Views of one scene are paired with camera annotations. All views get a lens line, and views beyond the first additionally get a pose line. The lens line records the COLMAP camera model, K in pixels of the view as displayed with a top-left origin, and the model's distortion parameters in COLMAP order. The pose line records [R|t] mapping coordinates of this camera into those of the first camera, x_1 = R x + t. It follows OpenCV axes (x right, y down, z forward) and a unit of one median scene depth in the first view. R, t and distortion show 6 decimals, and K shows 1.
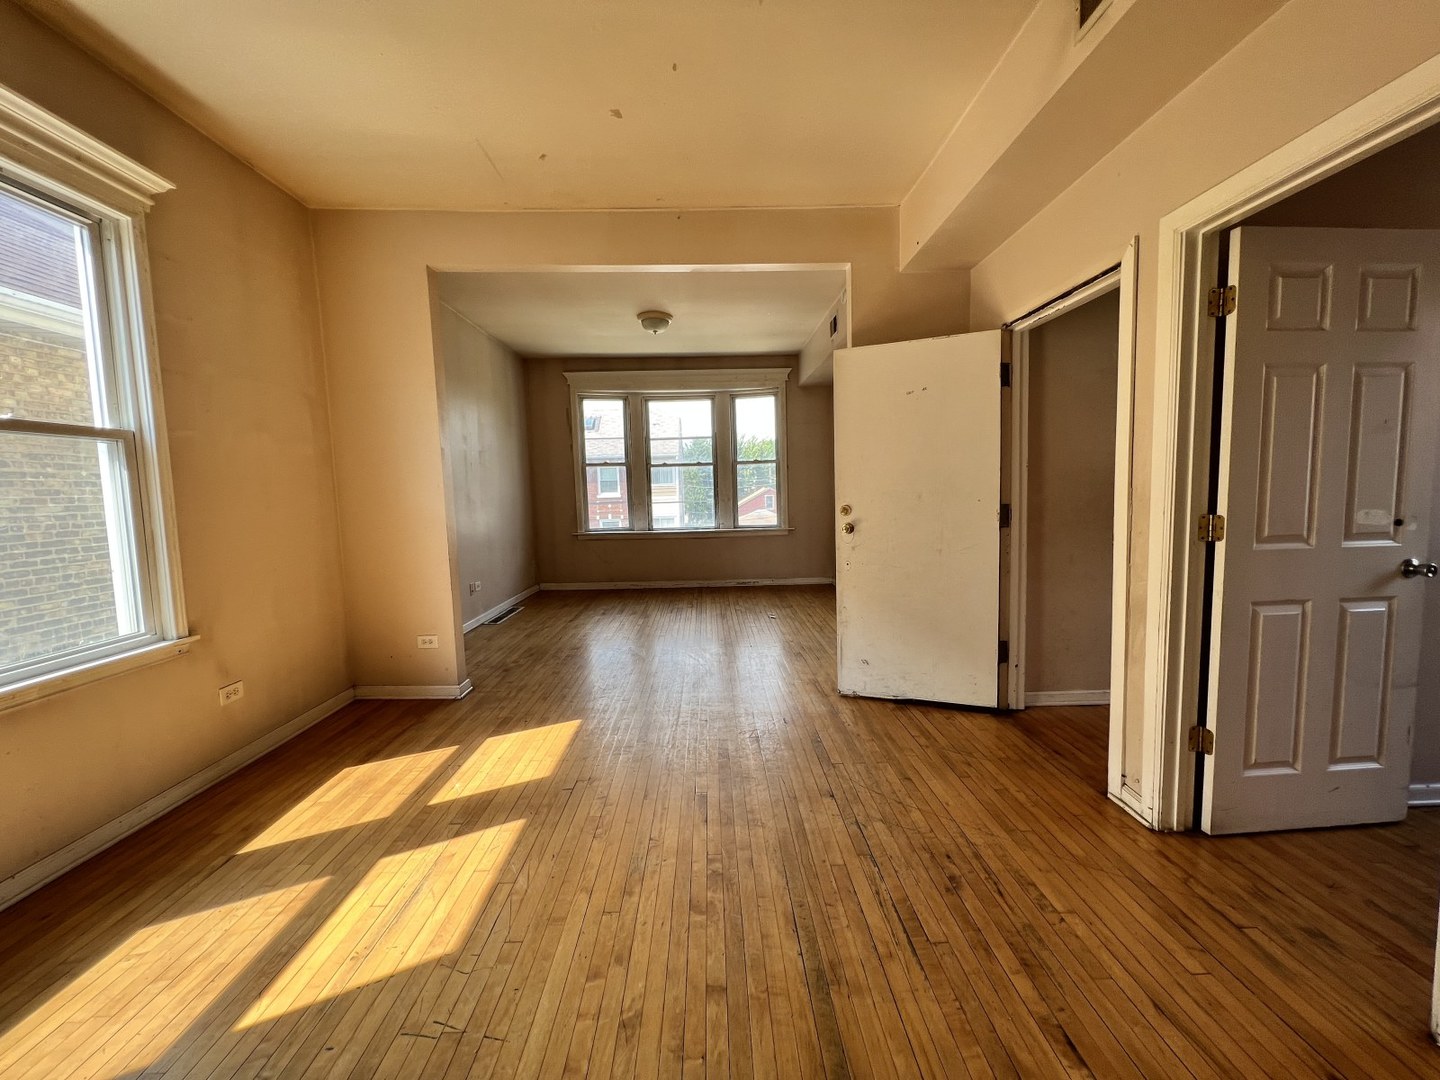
lens RADIAL K [[578.5, 0, 728.3], [0, 578.5, 541.0], [0, 0, 1]] dist [-0.009122, -0.000440]
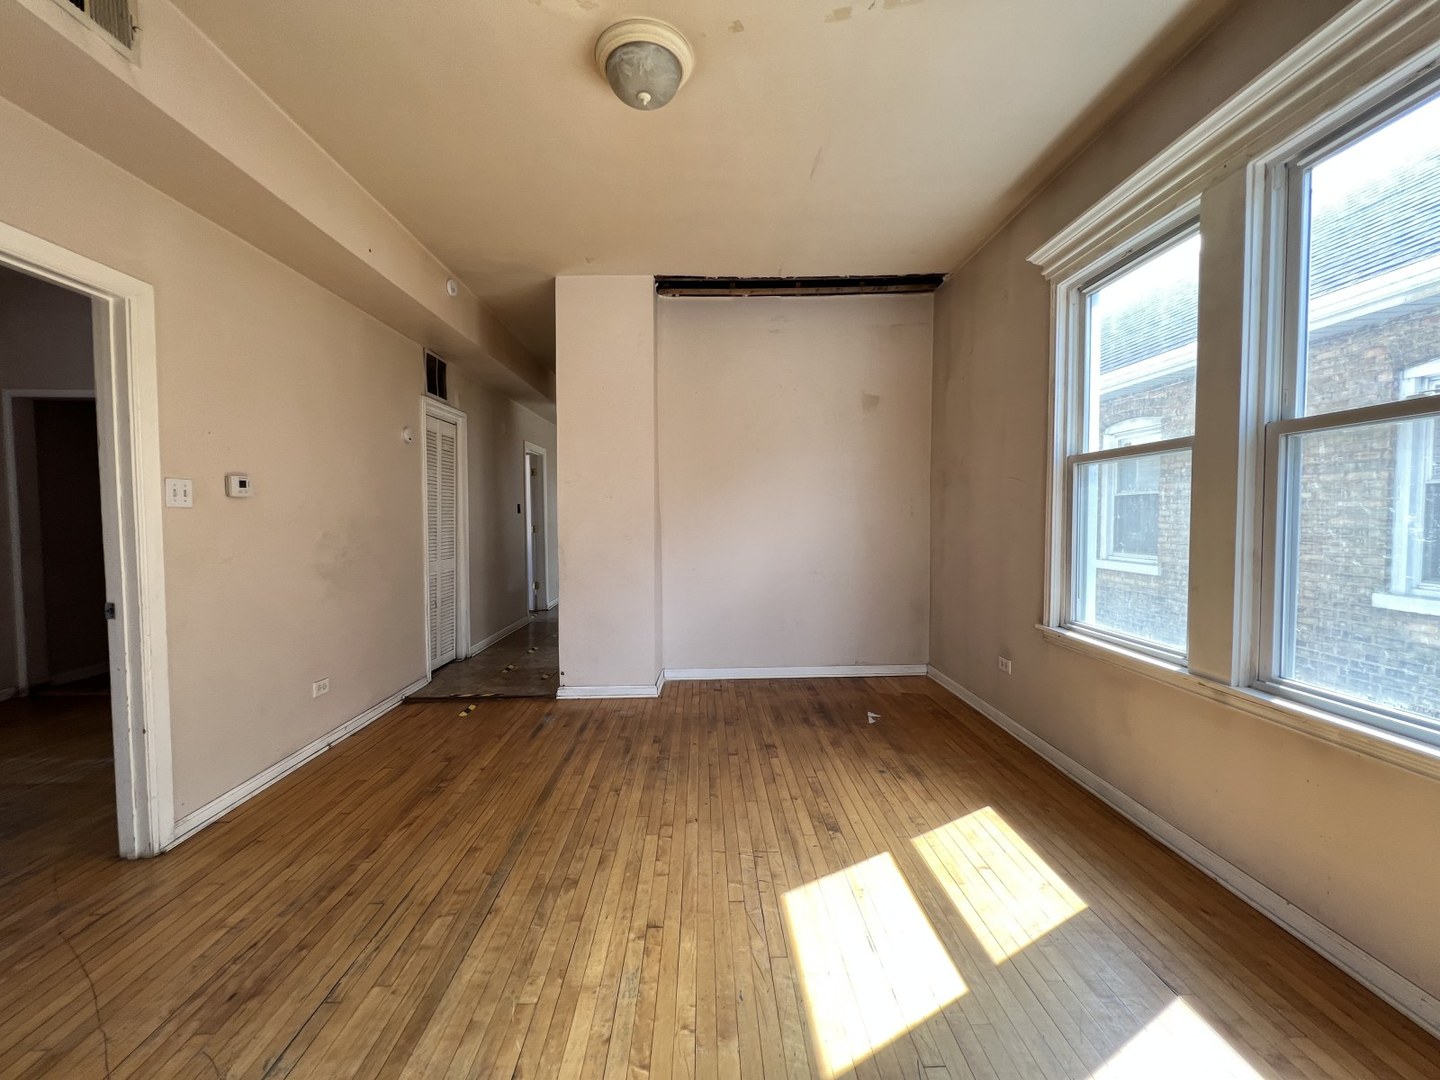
lens RADIAL K [[578.5, 0, 721.0], [0, 578.5, 529.1], [0, 0, 1]] dist [-0.009122, -0.000440]
pose [[-0.999579, 0.028905, -0.002379, -0.301447], [0.028448, 0.993125, 0.113551, -0.152731], [0.005645, 0.113436, -0.993529, 1.731513]]
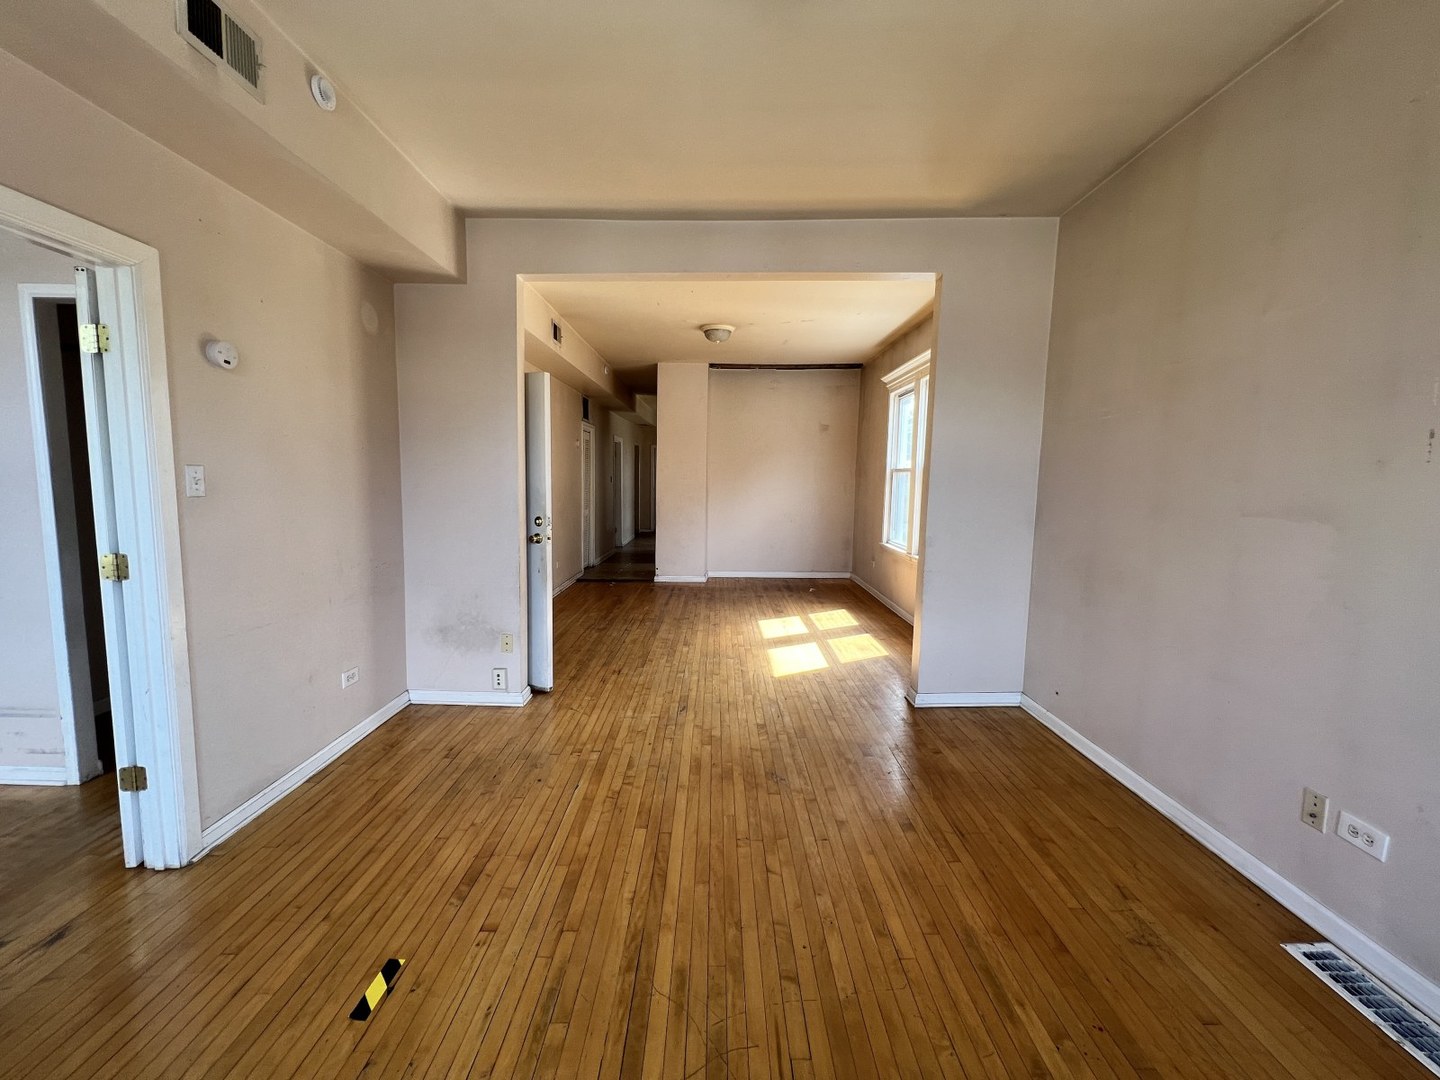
lens RADIAL K [[578.5, 0, 717.1], [0, 578.5, 535.1], [0, 0, 1]] dist [-0.009122, -0.000440]
pose [[-0.999429, 0.003648, 0.033603, -0.282454], [0.009739, 0.983080, 0.182918, -0.343008], [-0.032367, 0.183141, -0.982554, 3.296251]]
